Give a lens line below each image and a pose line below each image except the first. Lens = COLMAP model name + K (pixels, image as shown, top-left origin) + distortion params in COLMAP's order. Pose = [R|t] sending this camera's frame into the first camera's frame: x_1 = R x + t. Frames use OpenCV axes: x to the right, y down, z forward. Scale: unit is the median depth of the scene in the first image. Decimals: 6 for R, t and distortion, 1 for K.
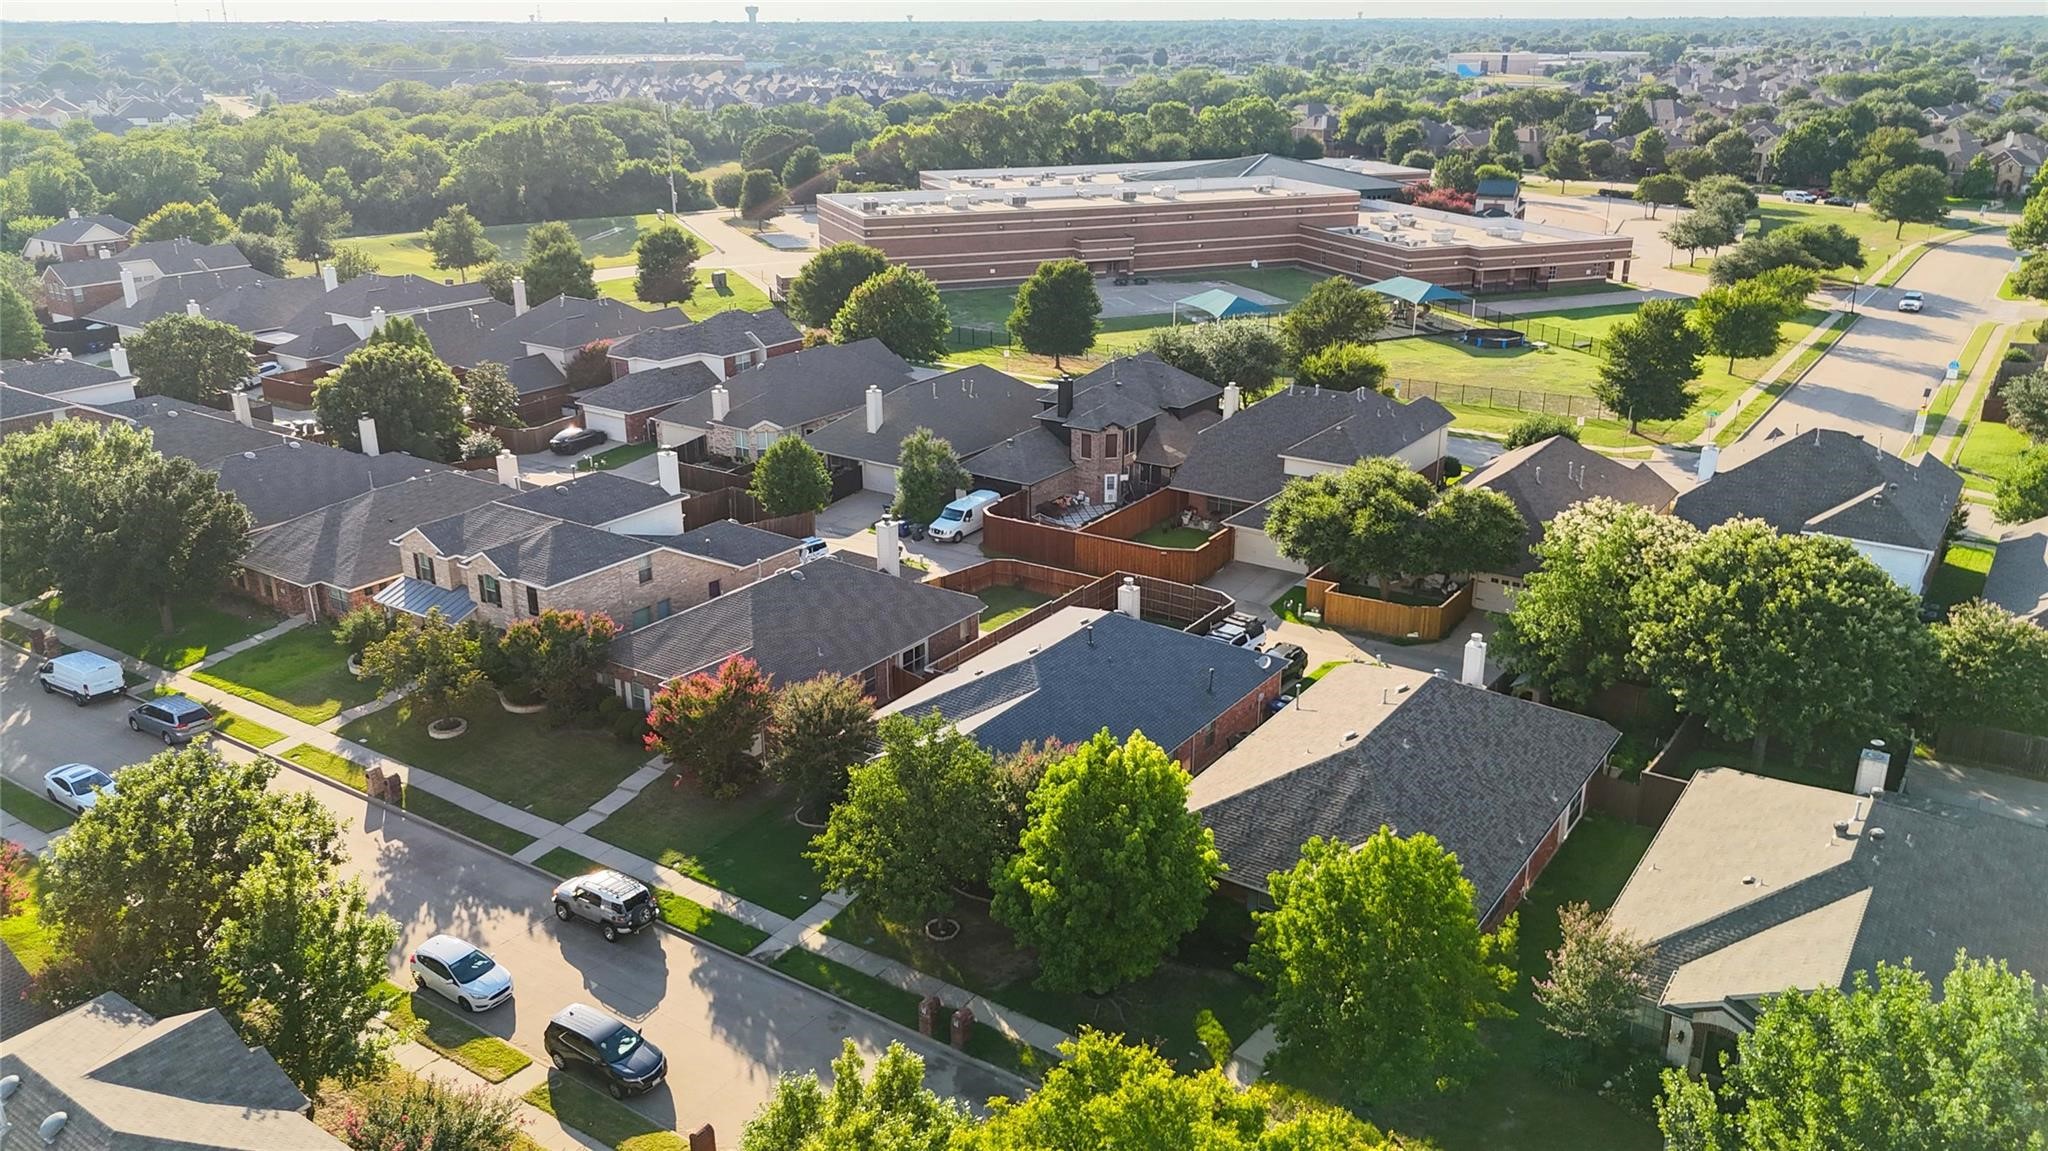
lens RADIAL K [[1501.5, 0, 1024.0], [0, 1501.5, 575.5], [0, 0, 1]] dist [0.060118, -0.071352]
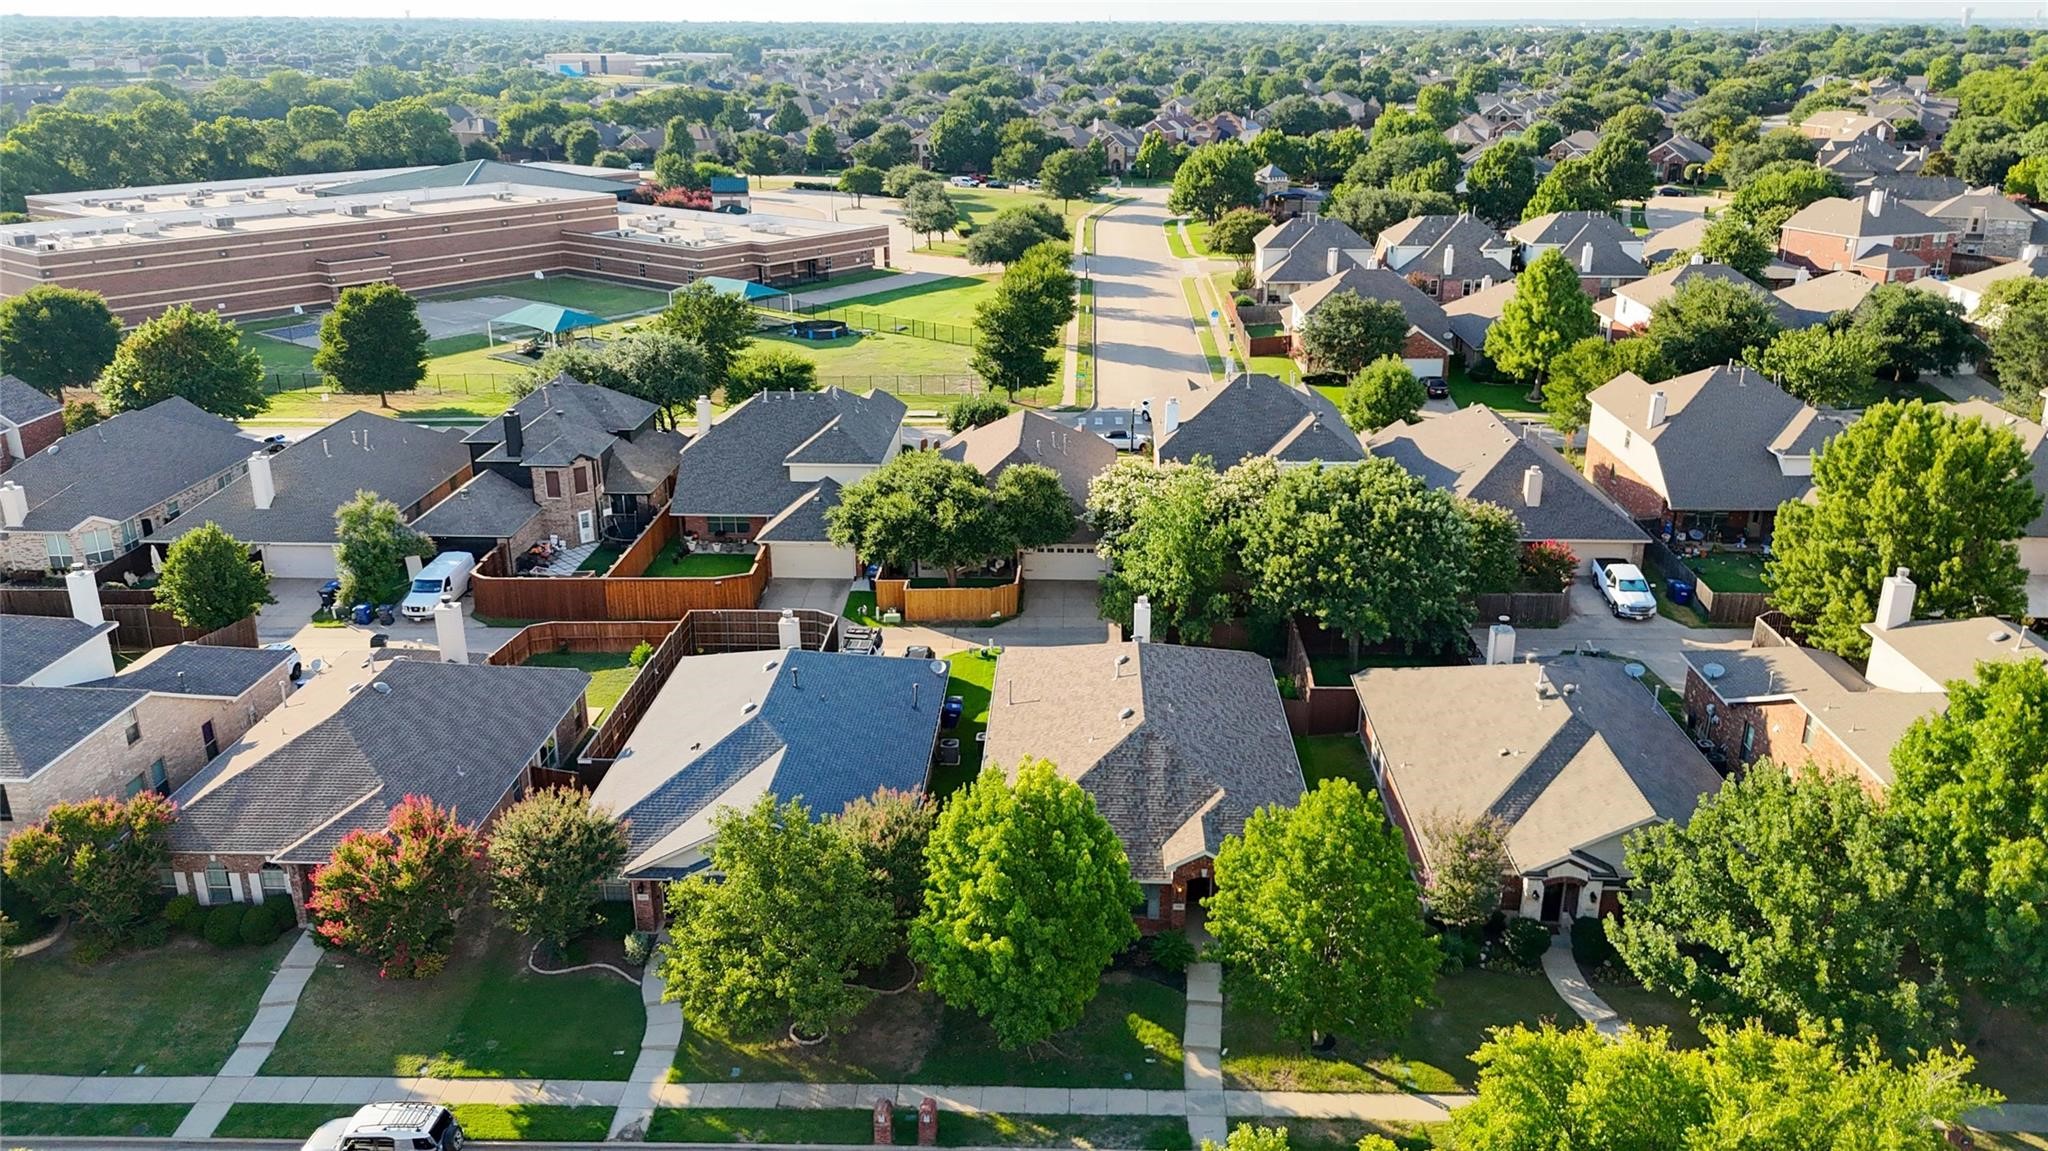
lens RADIAL K [[1501.5, 0, 1024.0], [0, 1501.5, 575.5], [0, 0, 1]] dist [0.060118, -0.071352]
pose [[0.843647, -0.180194, 0.505757, -0.132031], [0.180516, 0.982357, 0.048884, -0.018556], [-0.505642, 0.050056, 0.861290, 0.059062]]
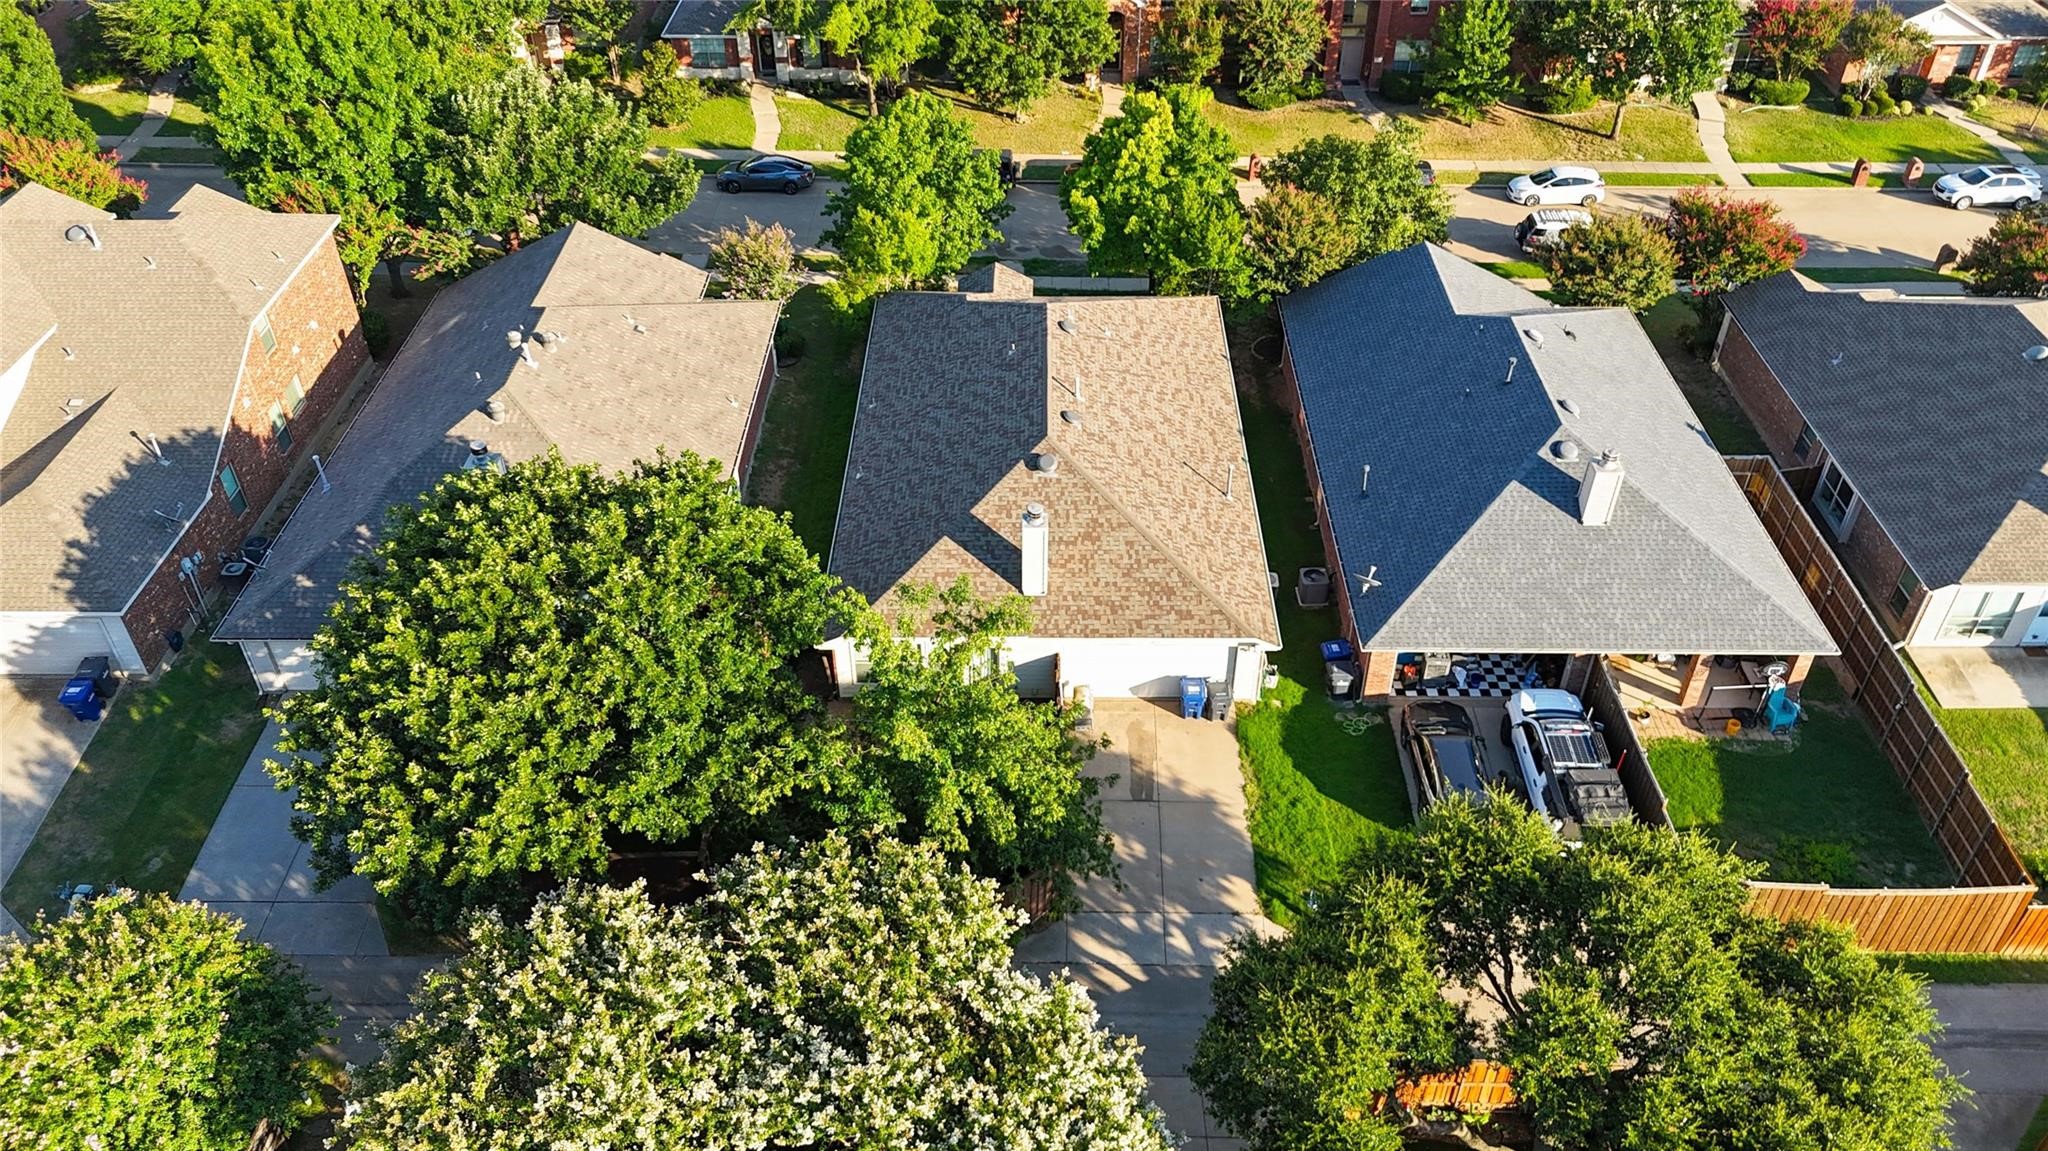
lens RADIAL K [[1501.5, 0, 1024.0], [0, 1501.5, 575.5], [0, 0, 1]] dist [0.060118, -0.071352]
pose [[-0.830860, 0.354309, -0.429112, 0.250970], [-0.183351, 0.553762, 0.812238, -0.194441], [0.525409, 0.753534, -0.395136, 0.550987]]
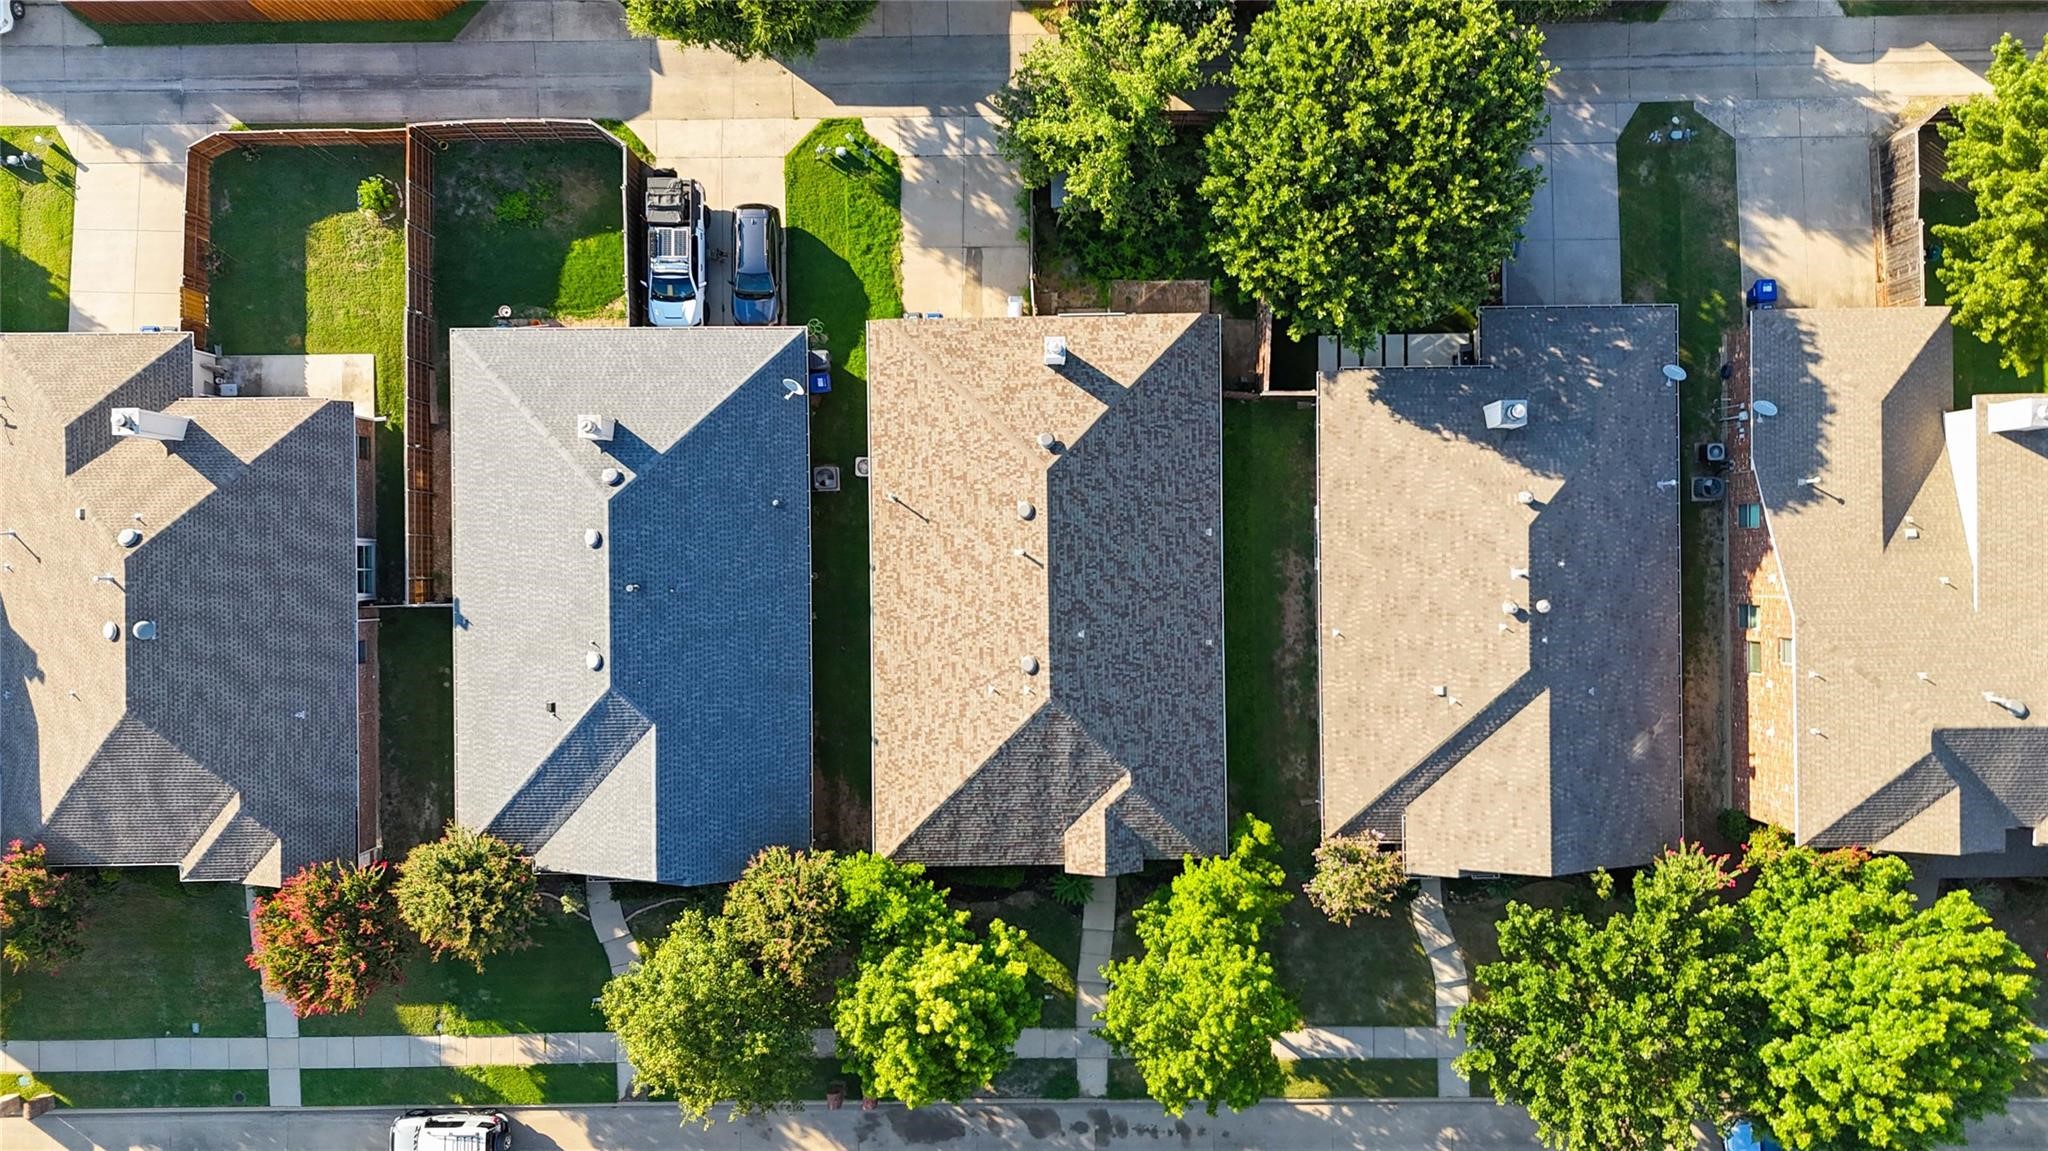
lens RADIAL K [[1501.5, 0, 1024.0], [0, 1501.5, 575.5], [0, 0, 1]] dist [0.060118, -0.071352]
pose [[0.815417, -0.578845, 0.005773, 0.092623], [0.194332, 0.283123, 0.939189, -0.290846], [-0.545279, -0.764709, 0.343352, 0.284615]]
